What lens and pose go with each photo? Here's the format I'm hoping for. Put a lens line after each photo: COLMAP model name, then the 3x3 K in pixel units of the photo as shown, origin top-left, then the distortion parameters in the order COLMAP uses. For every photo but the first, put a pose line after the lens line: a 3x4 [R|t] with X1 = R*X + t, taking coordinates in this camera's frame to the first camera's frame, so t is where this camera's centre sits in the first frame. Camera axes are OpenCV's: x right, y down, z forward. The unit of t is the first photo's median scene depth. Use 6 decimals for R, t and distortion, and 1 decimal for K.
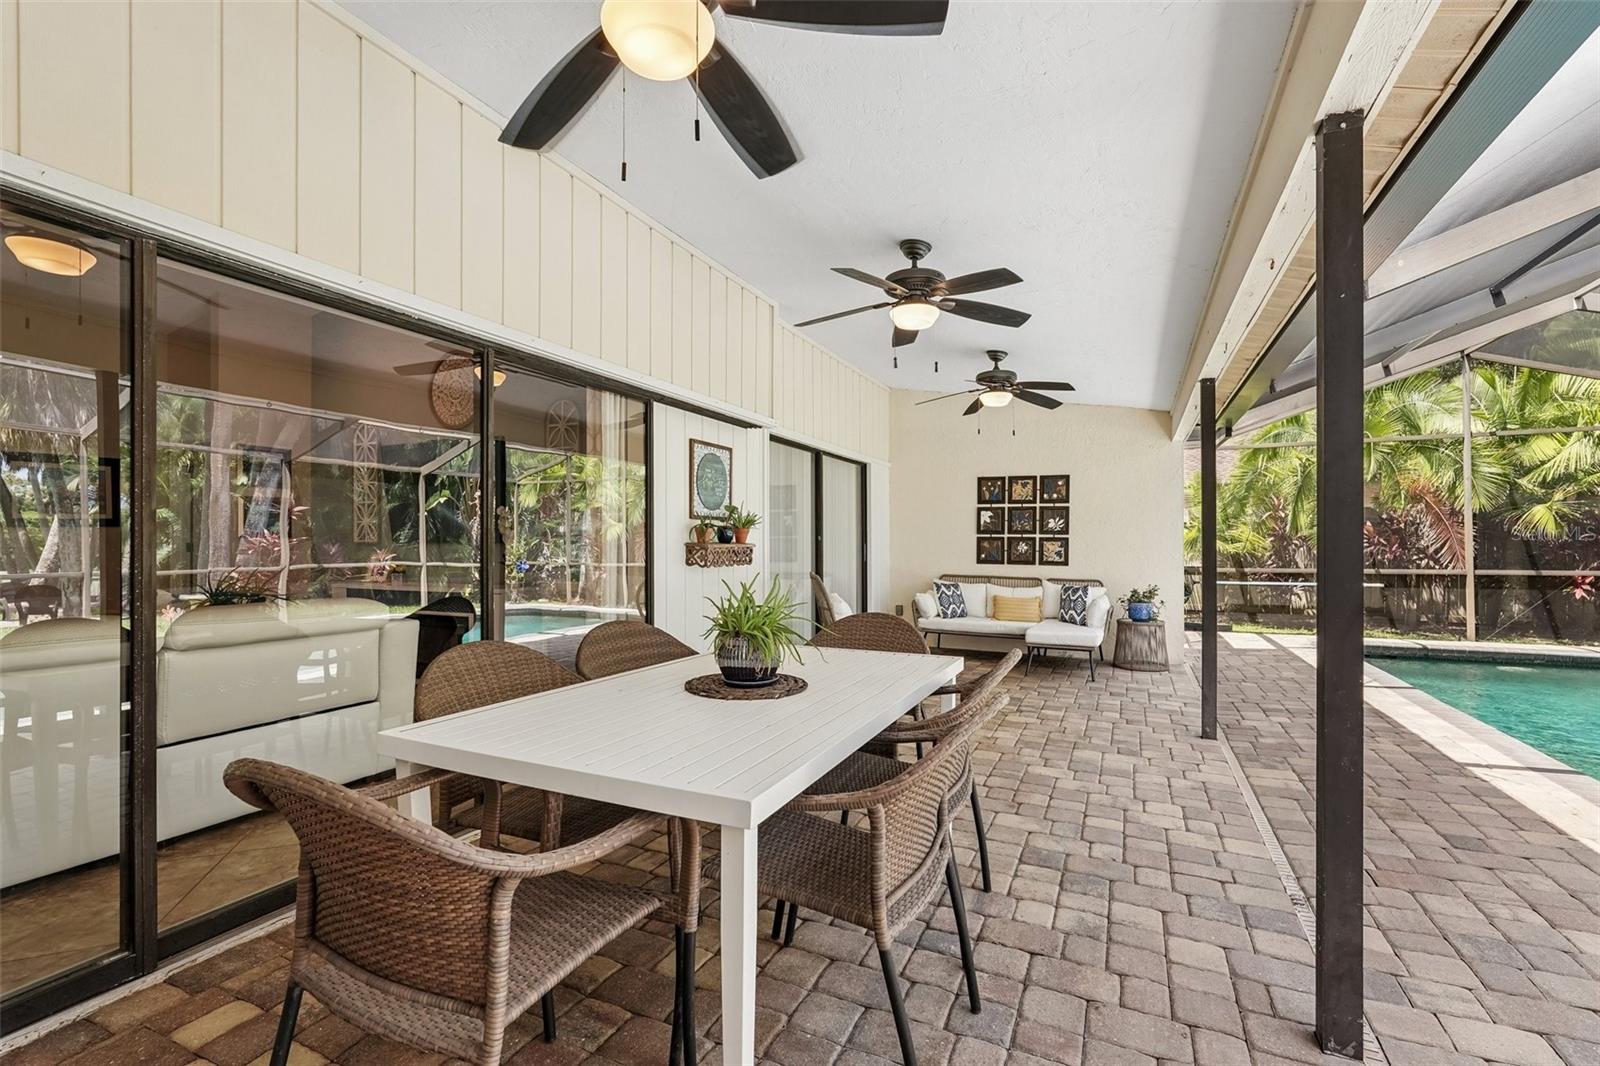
lens RADIAL K [[712.8, 0, 800.0], [0, 712.8, 533.0], [0, 0, 1]] dist [-0.004095, 0.000163]
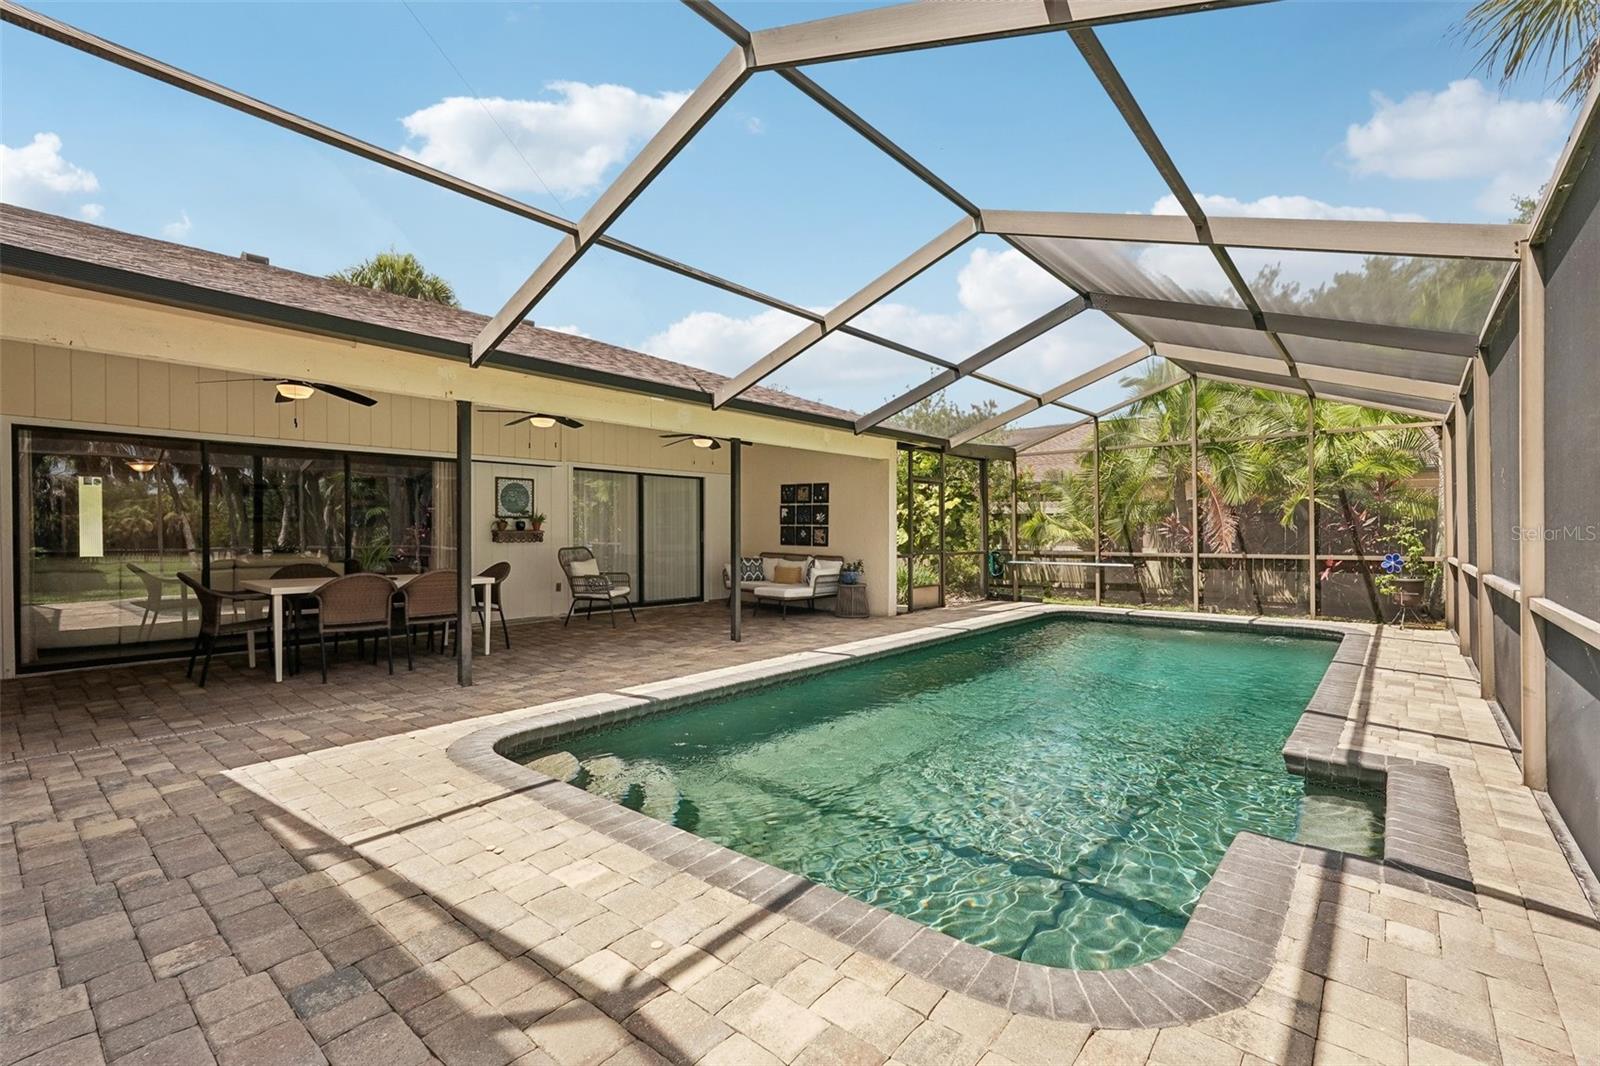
lens RADIAL K [[712.8, 0, 800.0], [0, 712.8, 533.0], [0, 0, 1]] dist [-0.004095, 0.000163]
pose [[0.961595, 0.002052, -0.274466, 0.711606], [0.002802, 0.999847, 0.017291, -0.005942], [0.274459, -0.017396, 0.961441, -0.394170]]
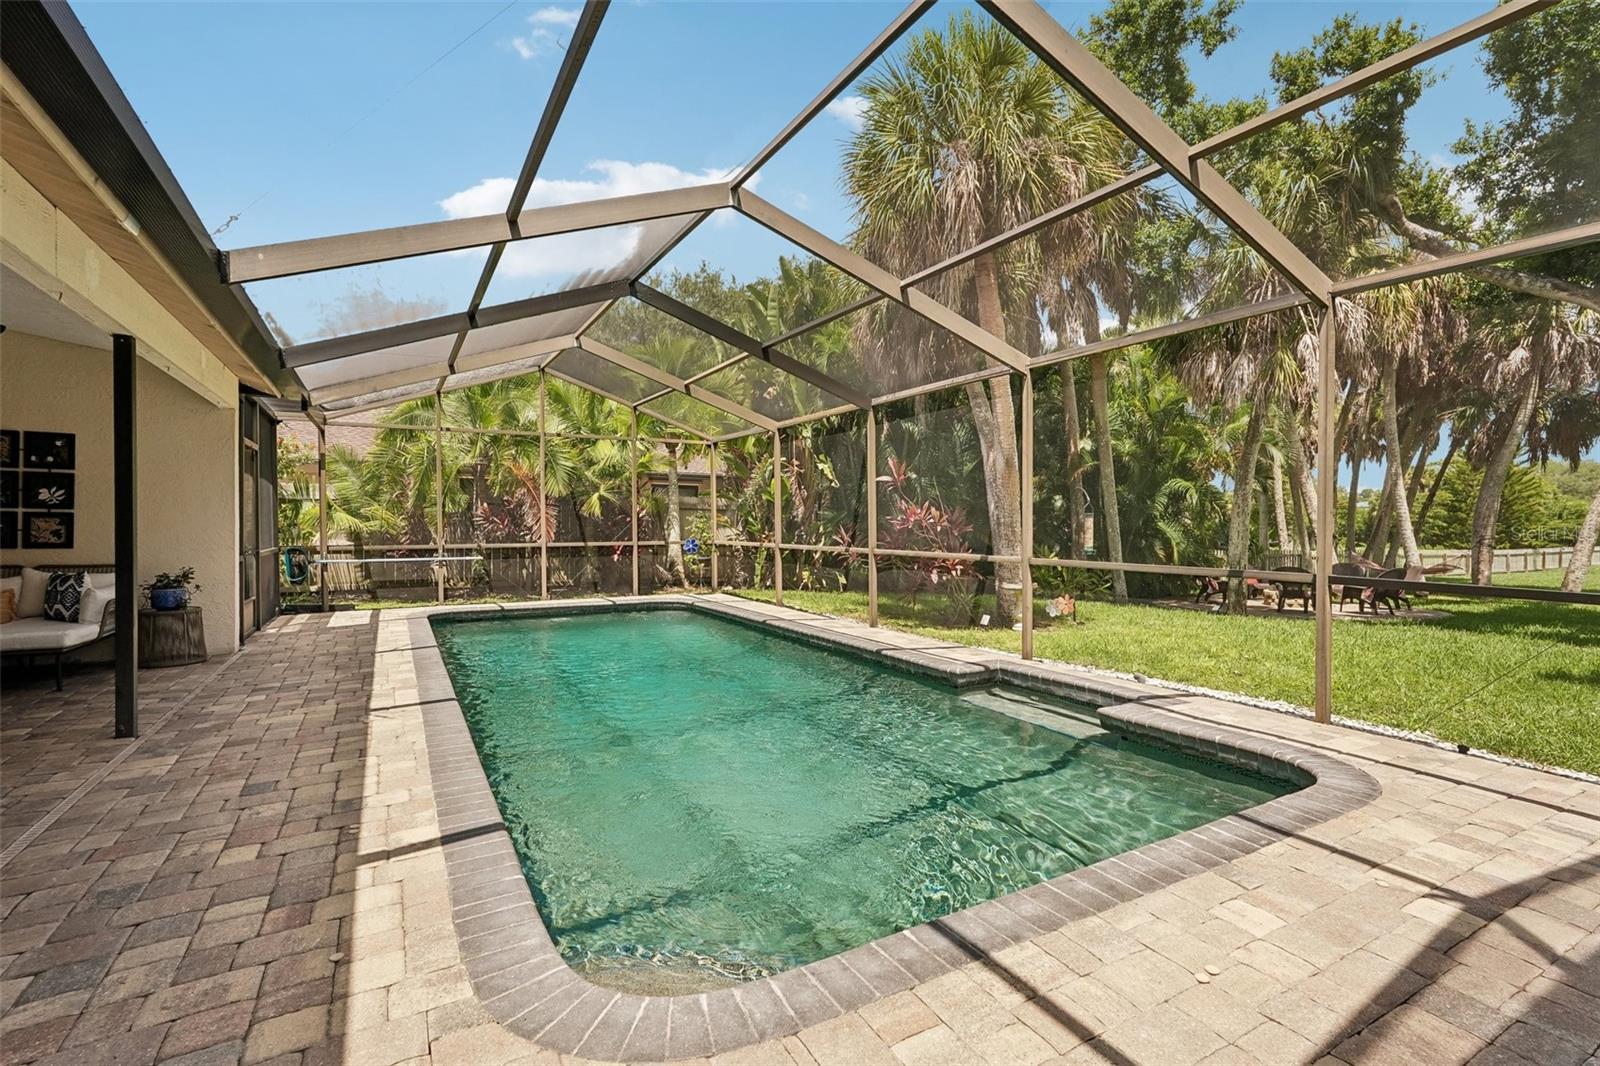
lens RADIAL K [[734.7, 0, 806.3], [0, 734.7, 524.7], [0, 0, 1]] dist [-0.005026, -0.000404]
pose [[0.588446, -0.001084, 0.808536, 0.197523], [-0.015355, 0.999804, 0.012516, -0.003157], [-0.808391, -0.019780, 0.588314, -0.144186]]
